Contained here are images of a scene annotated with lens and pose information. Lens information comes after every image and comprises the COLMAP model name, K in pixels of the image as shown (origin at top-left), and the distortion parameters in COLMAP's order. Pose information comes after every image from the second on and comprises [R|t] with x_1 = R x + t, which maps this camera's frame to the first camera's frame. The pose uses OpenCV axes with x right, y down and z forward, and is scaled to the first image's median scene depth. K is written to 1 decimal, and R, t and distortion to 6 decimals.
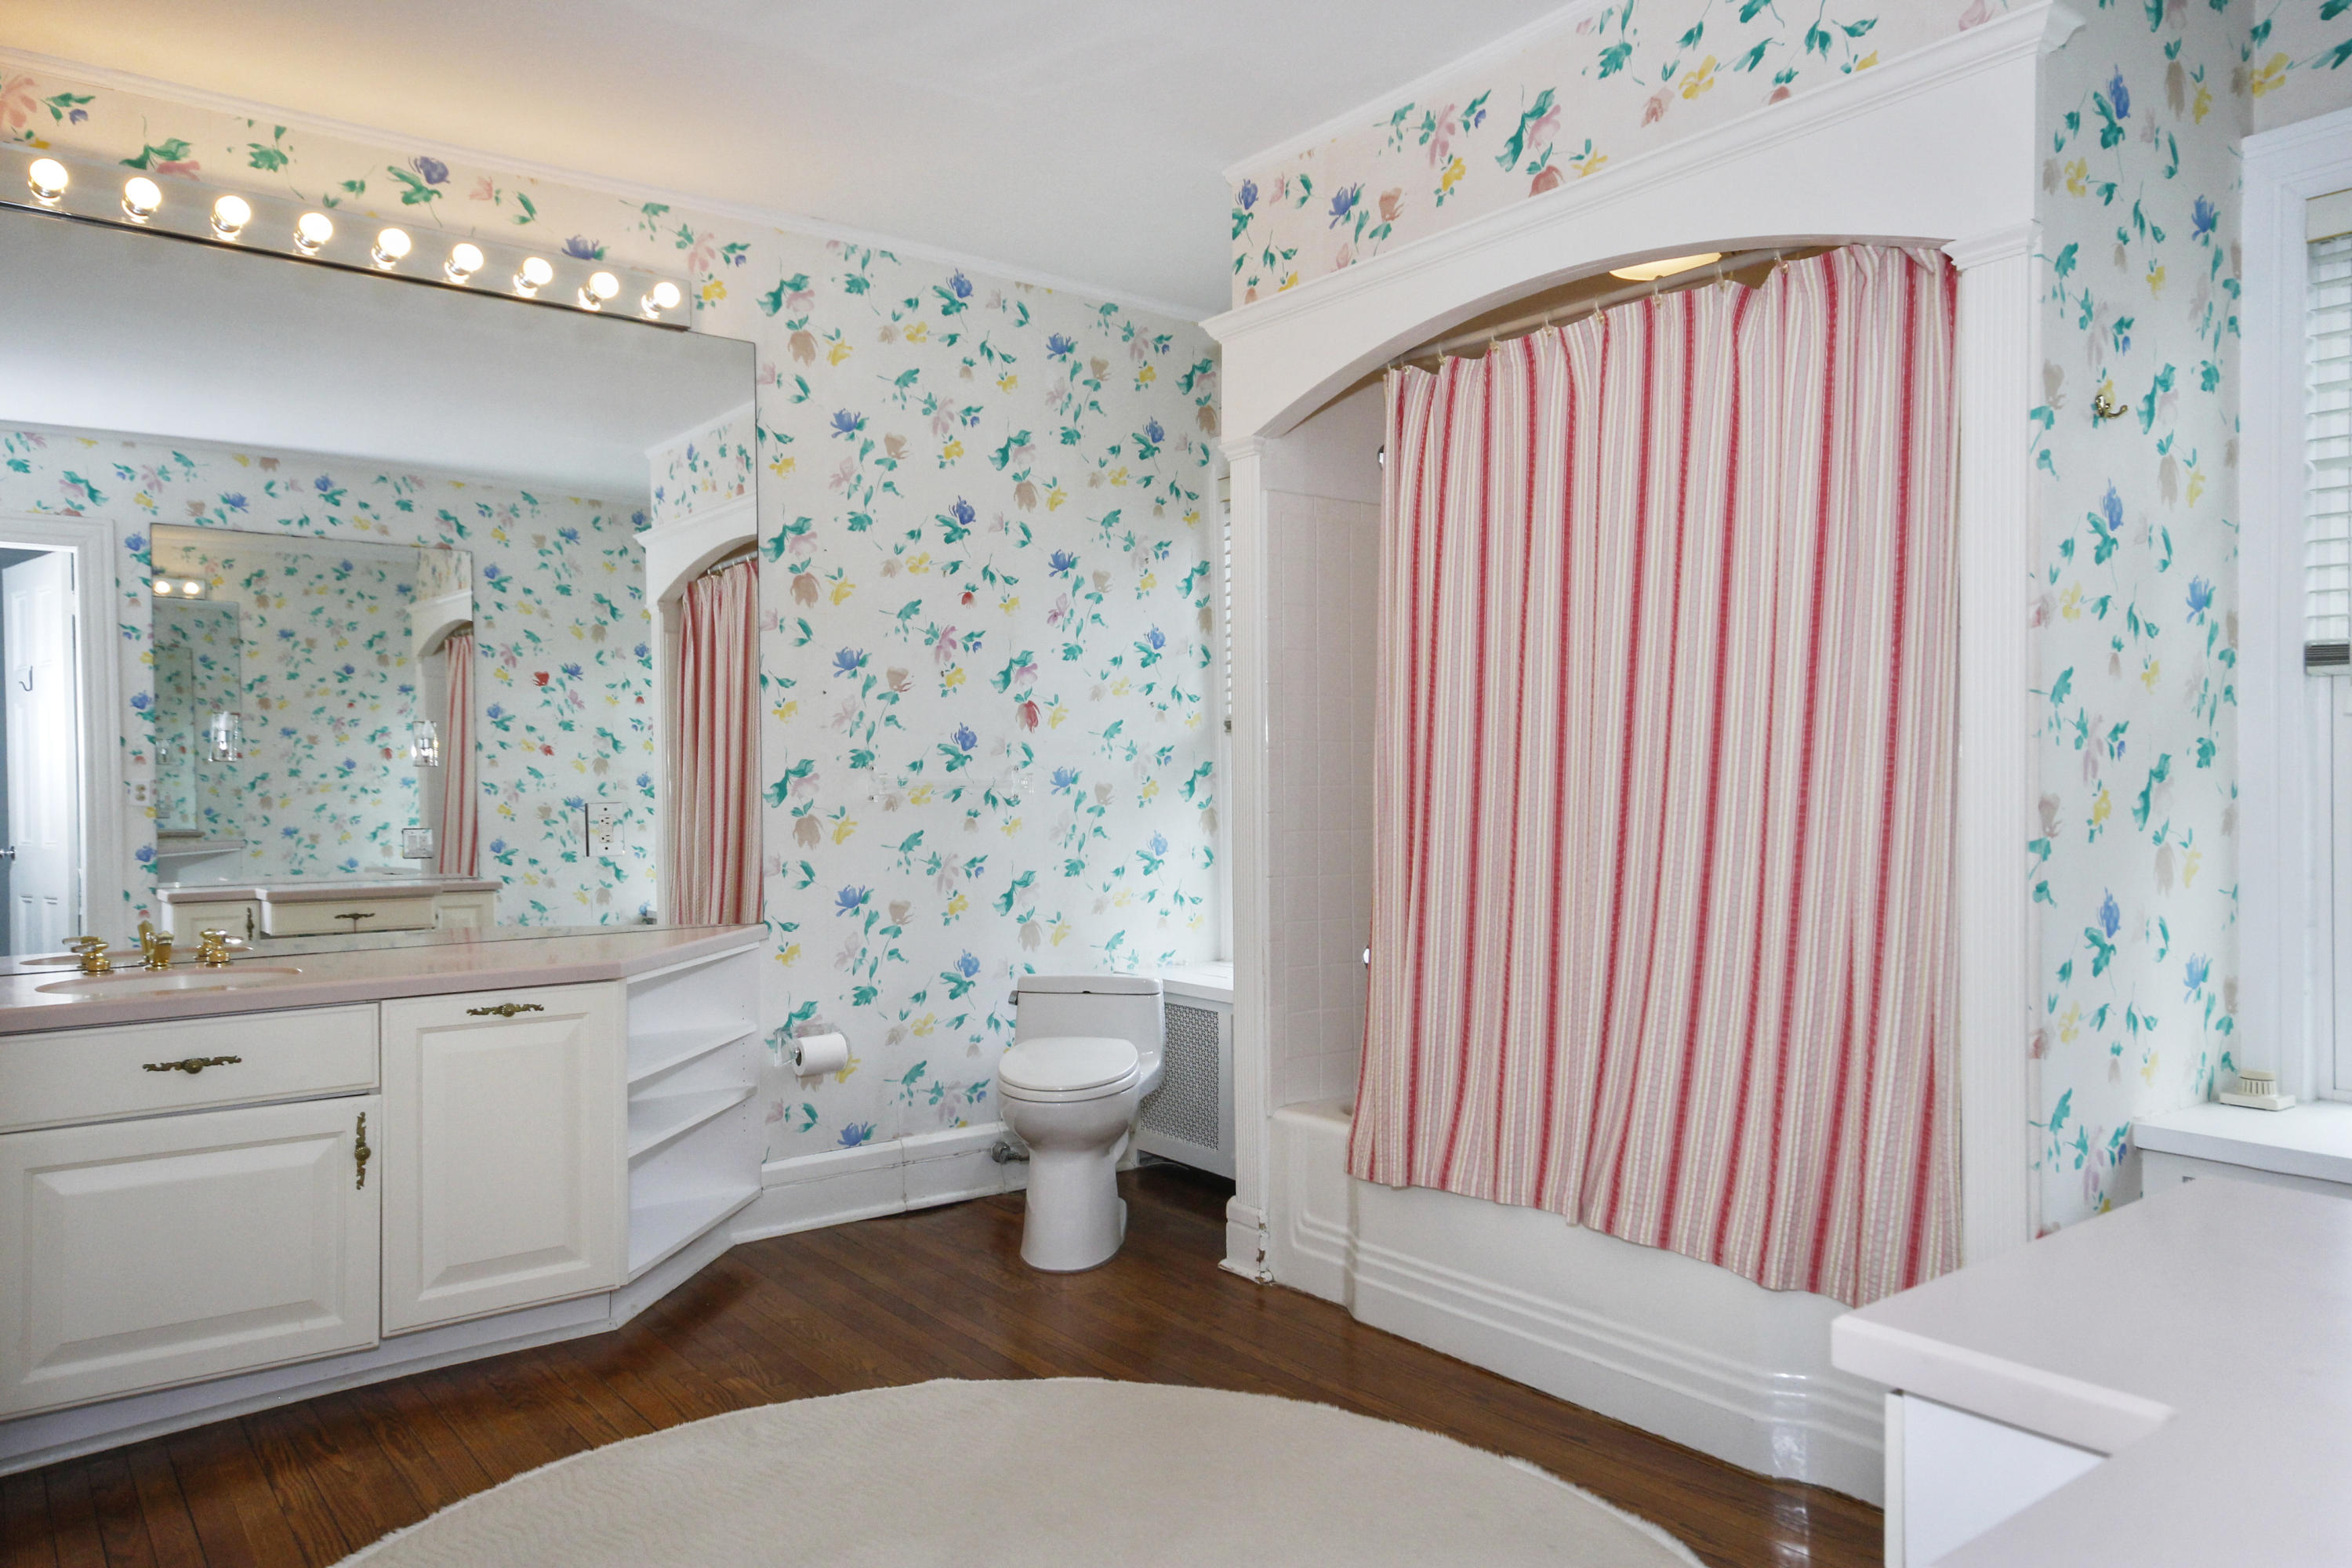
lens RADIAL K [[1551.1, 0, 1177.5], [0, 1551.1, 784.2], [0, 0, 1]] dist [0.000472, -0.000834]
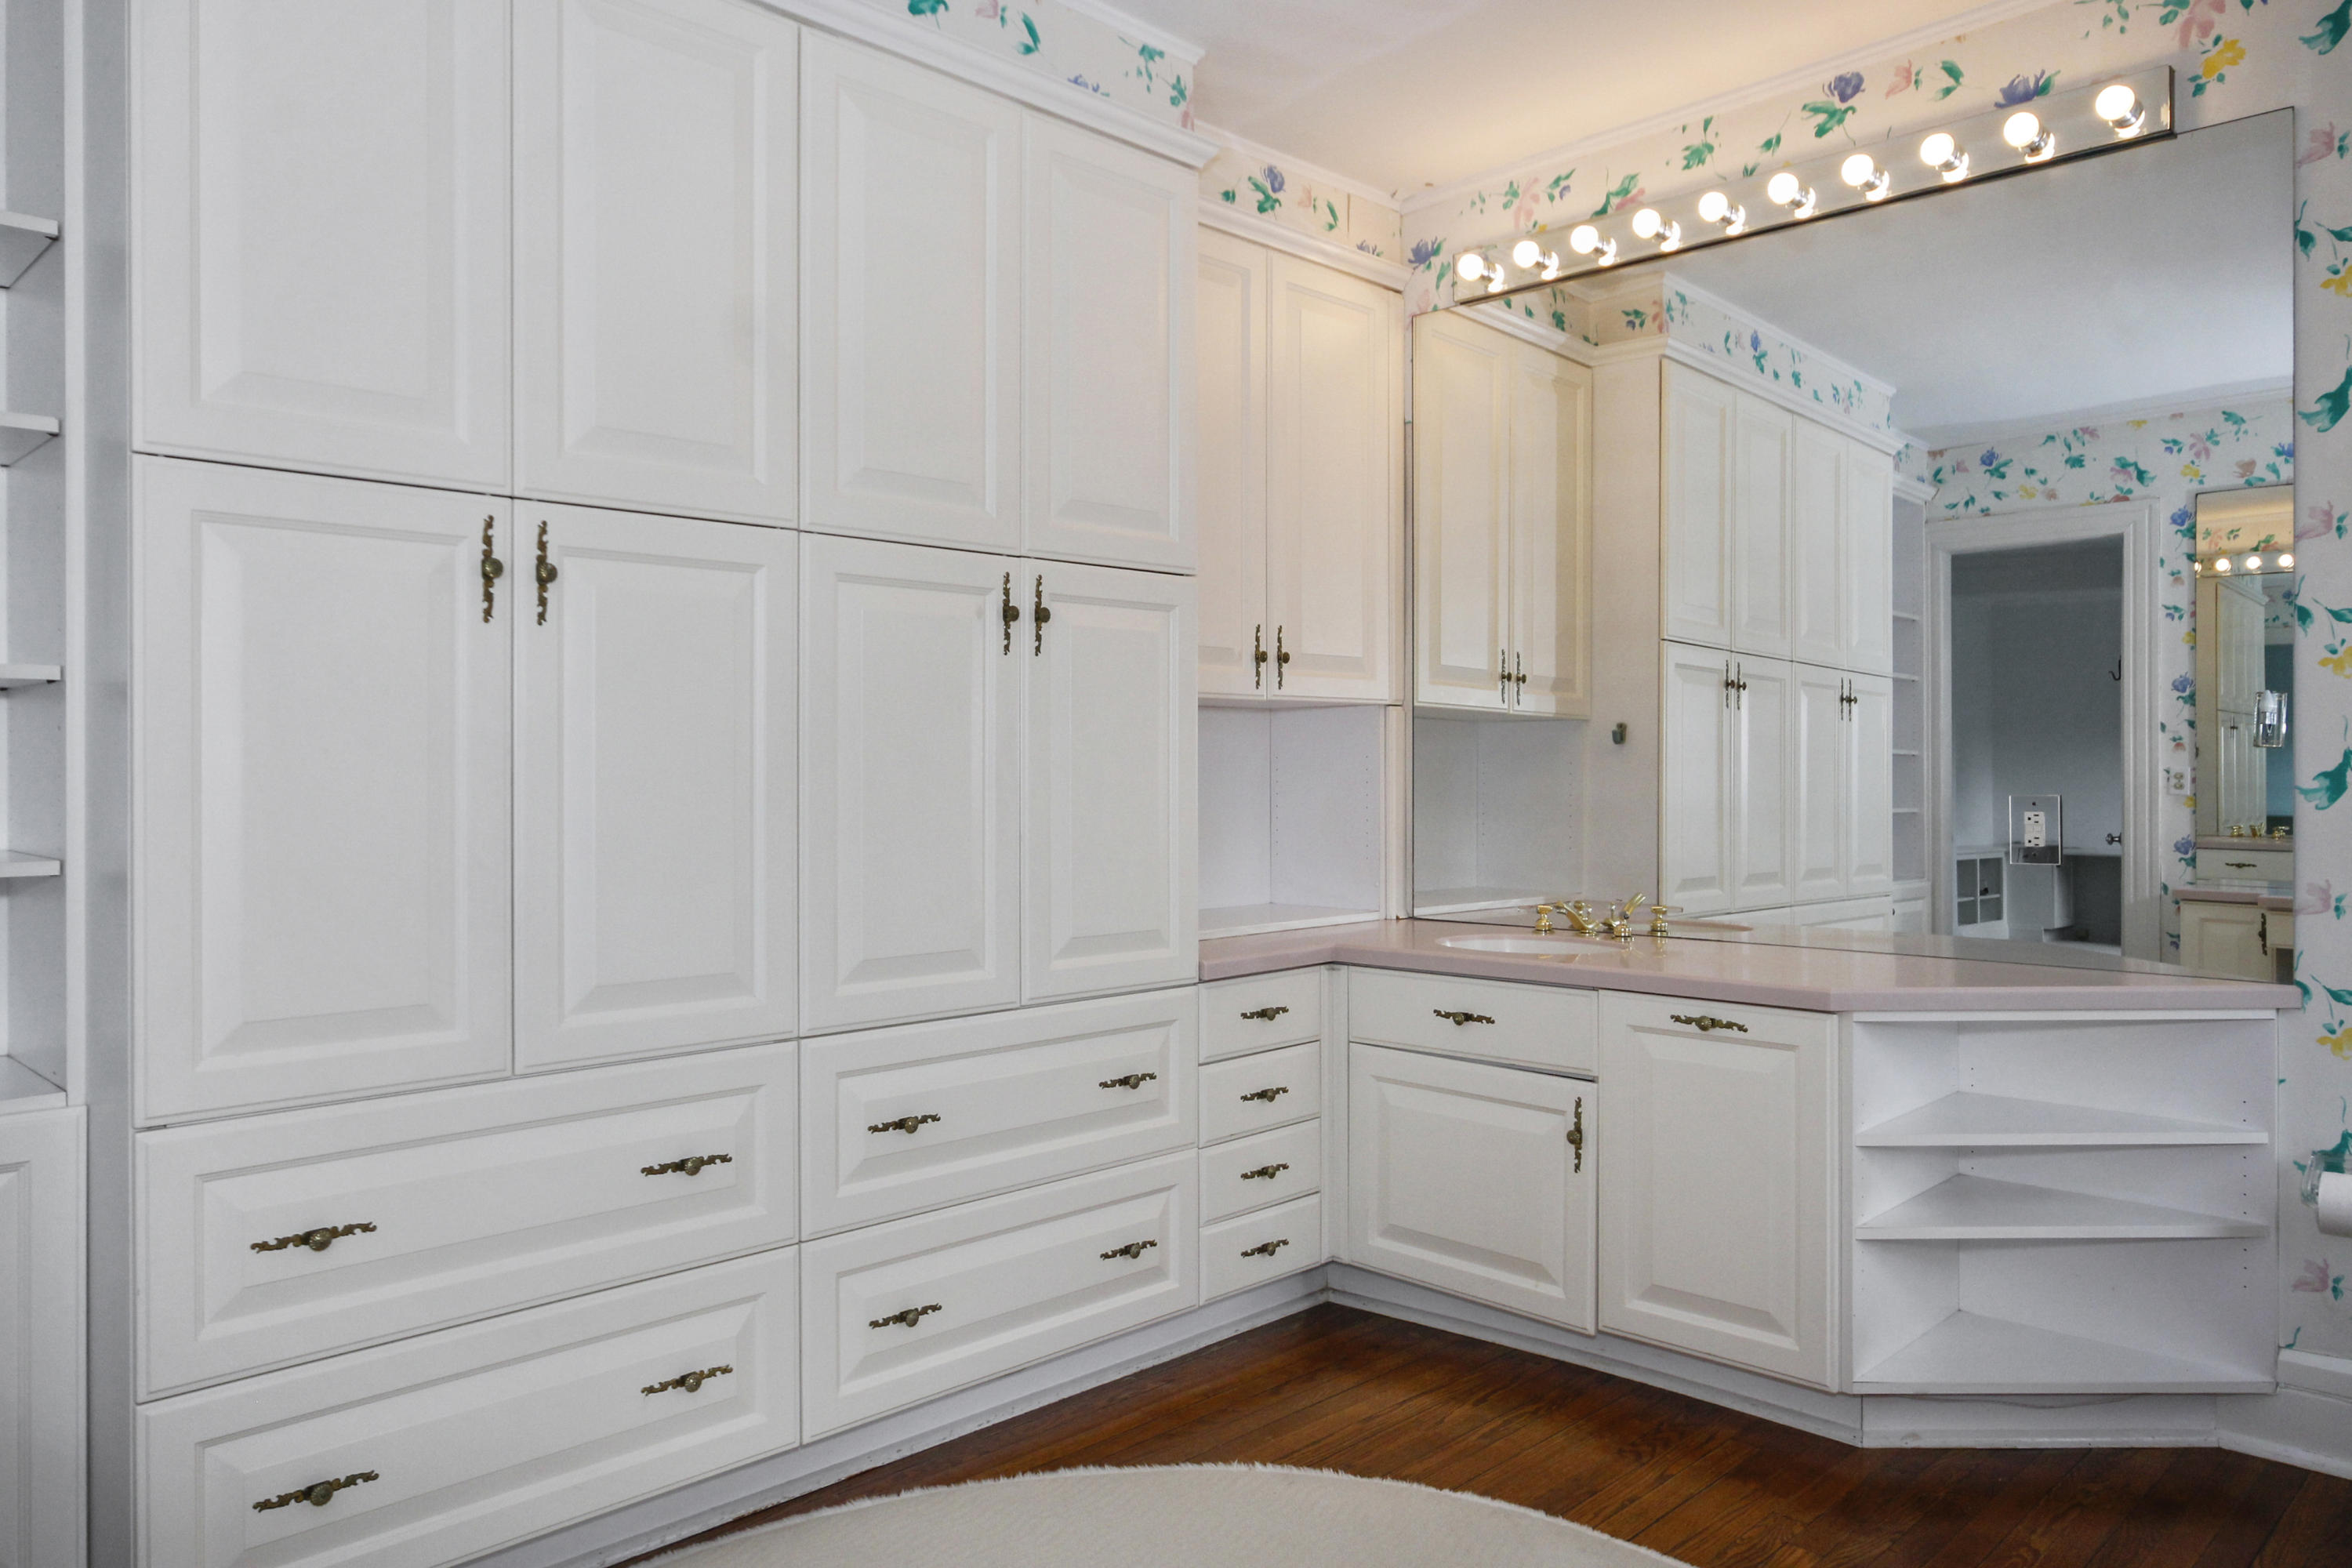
lens RADIAL K [[1551.1, 0, 1177.3], [0, 1551.1, 777.9], [0, 0, 1]] dist [0.000472, -0.000834]
pose [[0.143954, 0.007777, -0.989554, 0.356221], [-0.003484, 0.999967, 0.007352, -0.001576], [0.989578, 0.002389, 0.143976, 0.493253]]
